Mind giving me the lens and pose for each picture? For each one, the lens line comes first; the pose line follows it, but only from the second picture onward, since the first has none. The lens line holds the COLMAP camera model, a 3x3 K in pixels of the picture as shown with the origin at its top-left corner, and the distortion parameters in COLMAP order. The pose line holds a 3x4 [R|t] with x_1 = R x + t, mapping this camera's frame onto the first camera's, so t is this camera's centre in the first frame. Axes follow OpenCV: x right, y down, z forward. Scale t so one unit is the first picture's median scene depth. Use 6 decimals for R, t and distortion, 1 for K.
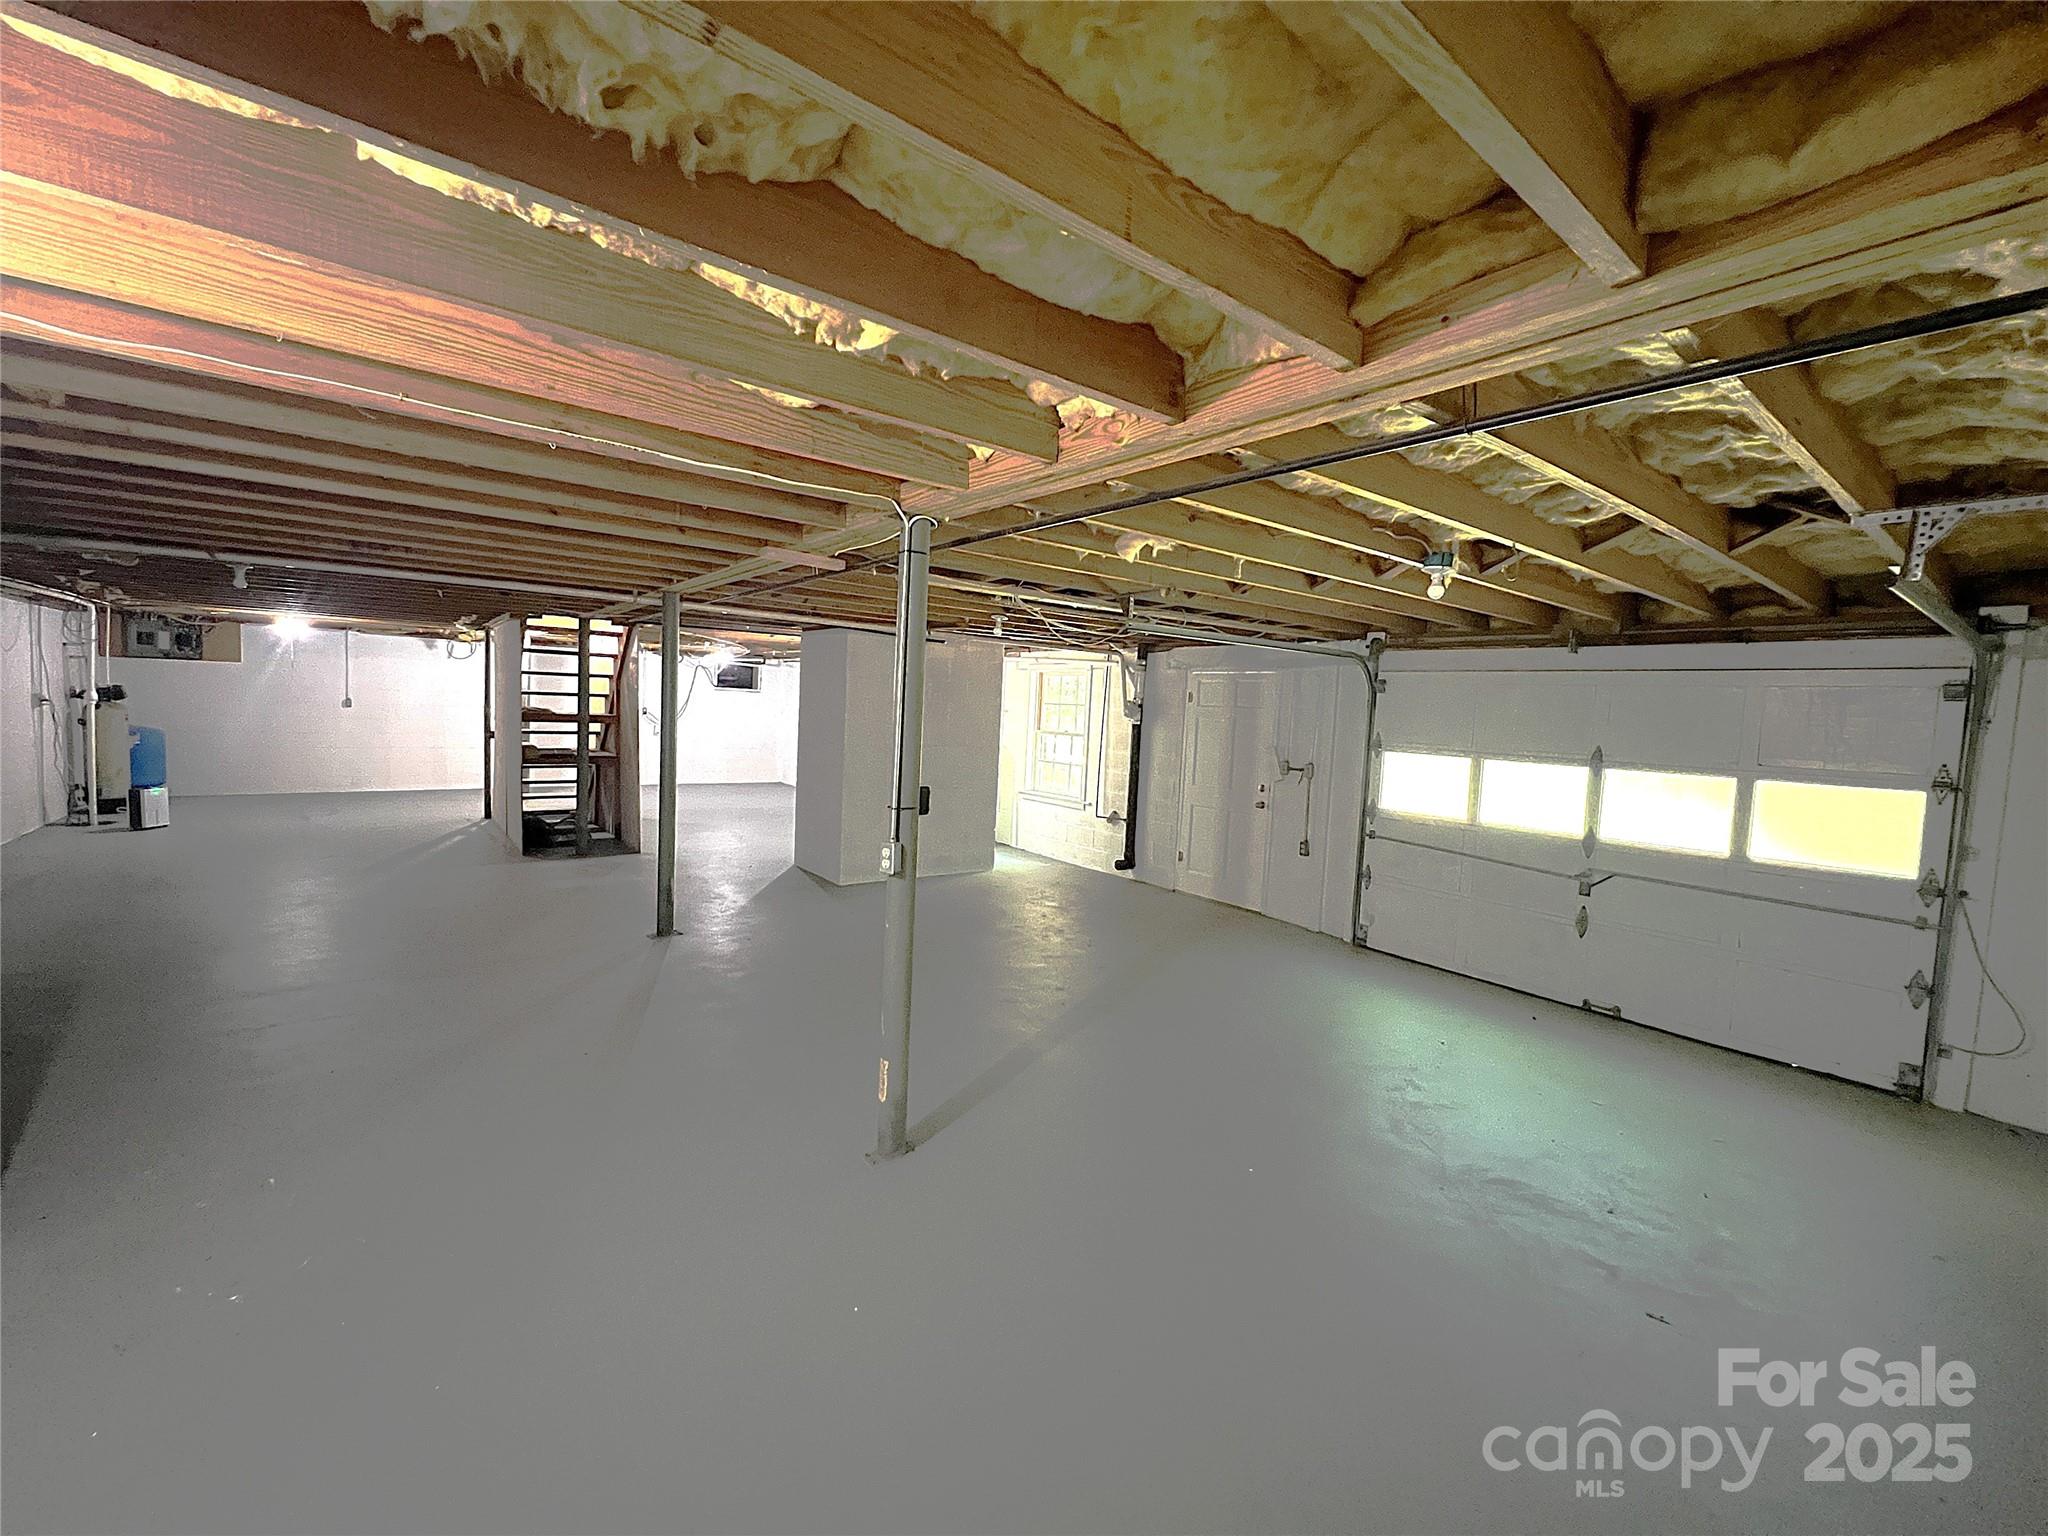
lens RADIAL K [[825.8, 0, 1027.5], [0, 825.8, 763.2], [0, 0, 1]] dist [0.003779, -0.000001]
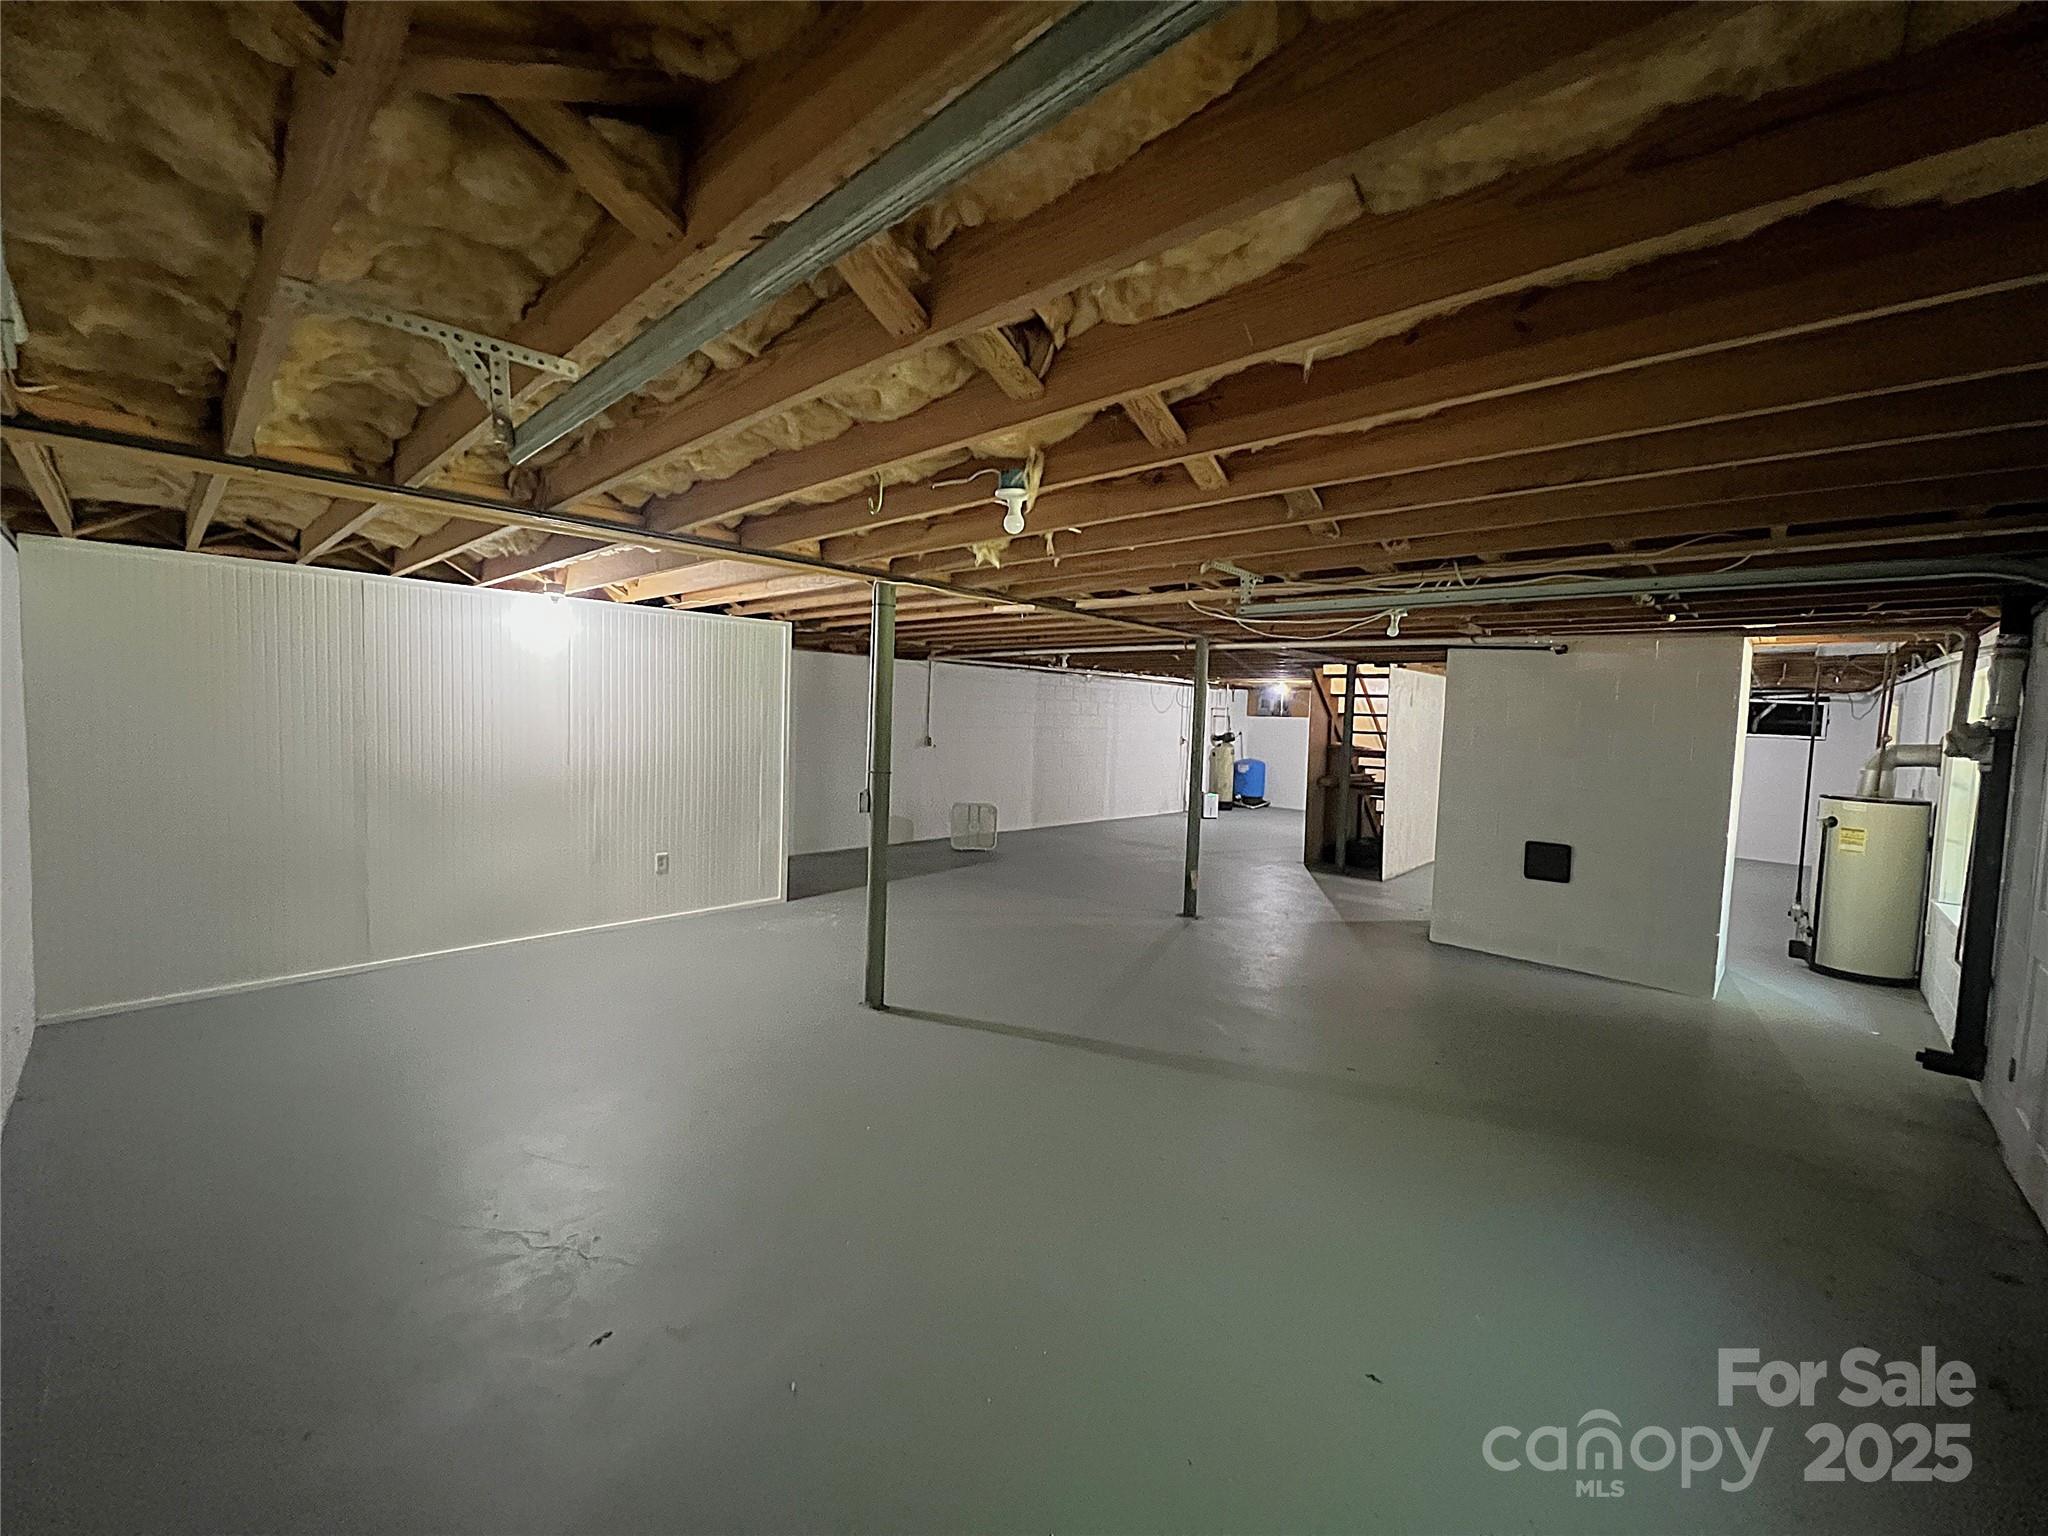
lens RADIAL K [[825.8, 0, 1028.3], [0, 825.8, 762.9], [0, 0, 1]] dist [0.003779, -0.000001]
pose [[0.164756, 0.022133, -0.986086, 0.518022], [-0.098884, 0.995082, 0.005813, -0.001842], [0.981365, 0.096551, 0.166134, 0.386509]]
